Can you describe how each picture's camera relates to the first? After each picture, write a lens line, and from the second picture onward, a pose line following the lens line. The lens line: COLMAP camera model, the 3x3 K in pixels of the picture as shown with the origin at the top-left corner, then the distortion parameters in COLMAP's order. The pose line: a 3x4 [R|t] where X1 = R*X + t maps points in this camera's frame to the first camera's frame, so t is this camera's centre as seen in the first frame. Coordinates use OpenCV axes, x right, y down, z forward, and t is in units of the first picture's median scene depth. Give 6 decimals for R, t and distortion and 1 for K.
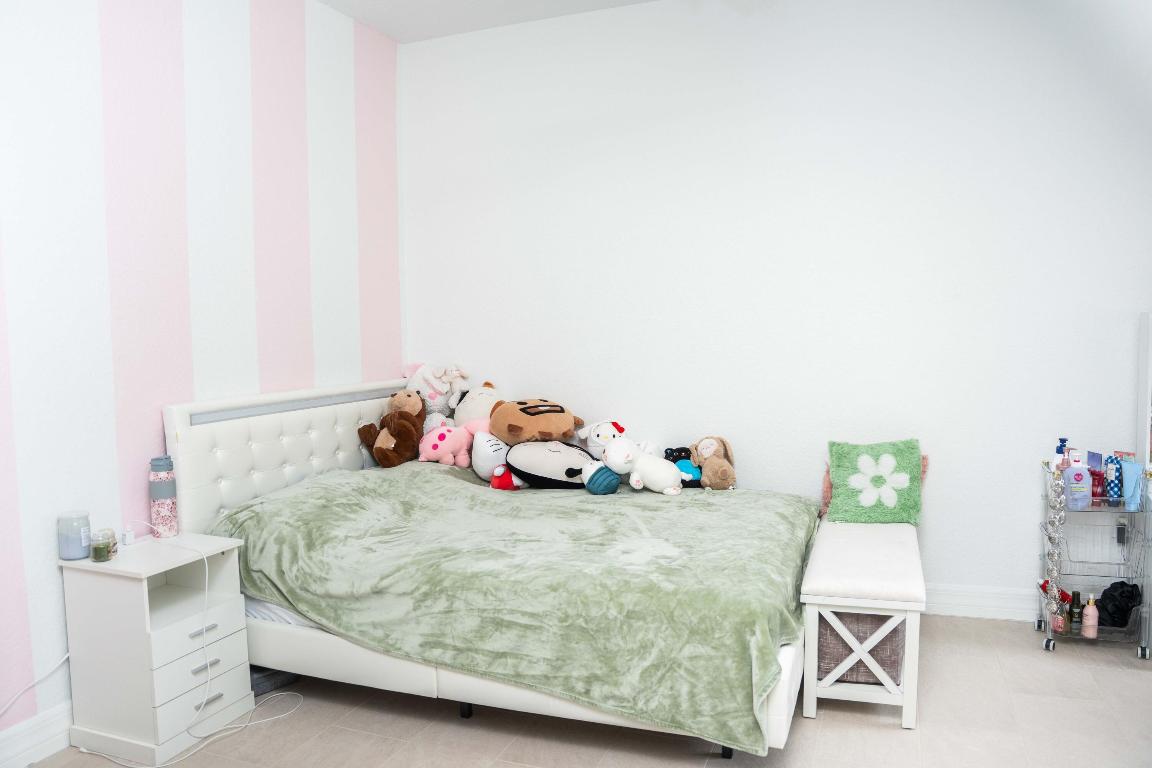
lens RADIAL K [[850.6, 0, 582.1], [0, 850.6, 388.4], [0, 0, 1]] dist [-0.155571, 0.102438]
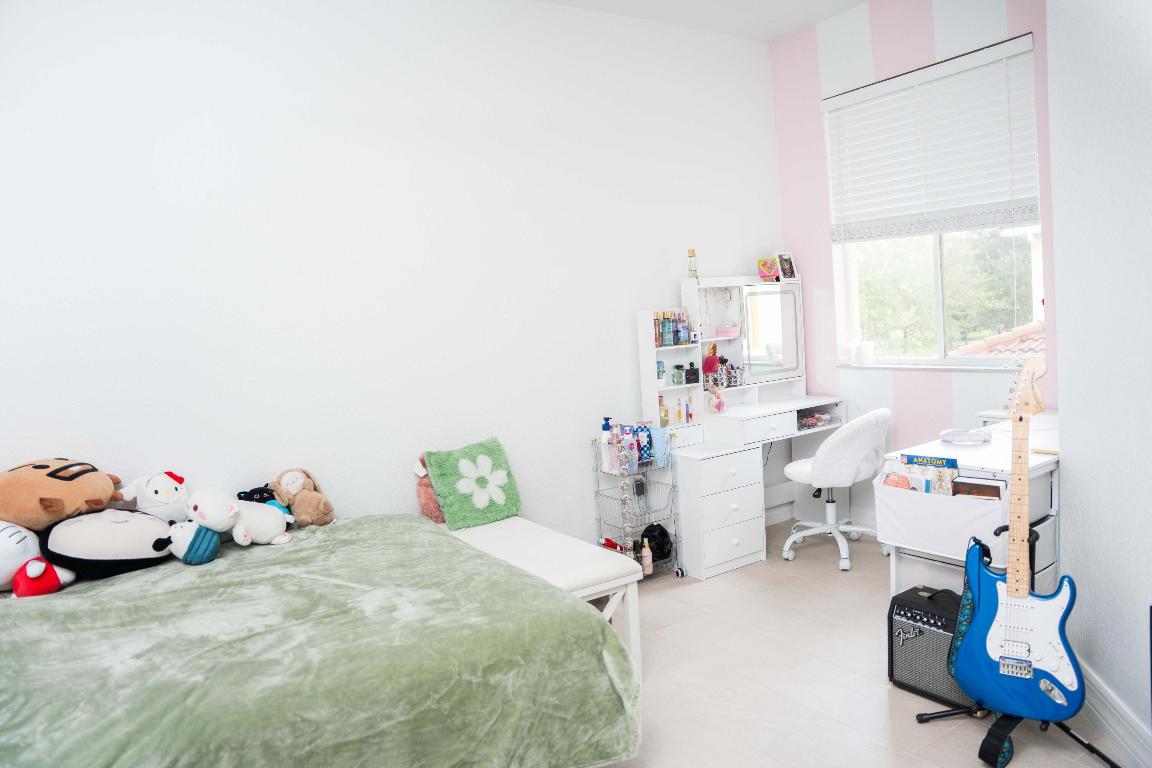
lens RADIAL K [[802.6, 0, 576.0], [0, 802.6, 384.0], [0, 0, 1]] dist [-0.174591, 0.131730]
pose [[0.594858, -0.084450, 0.799382, -0.347070], [0.112158, 0.993458, 0.021491, -0.016281], [-0.795968, 0.076873, 0.600438, 0.309171]]
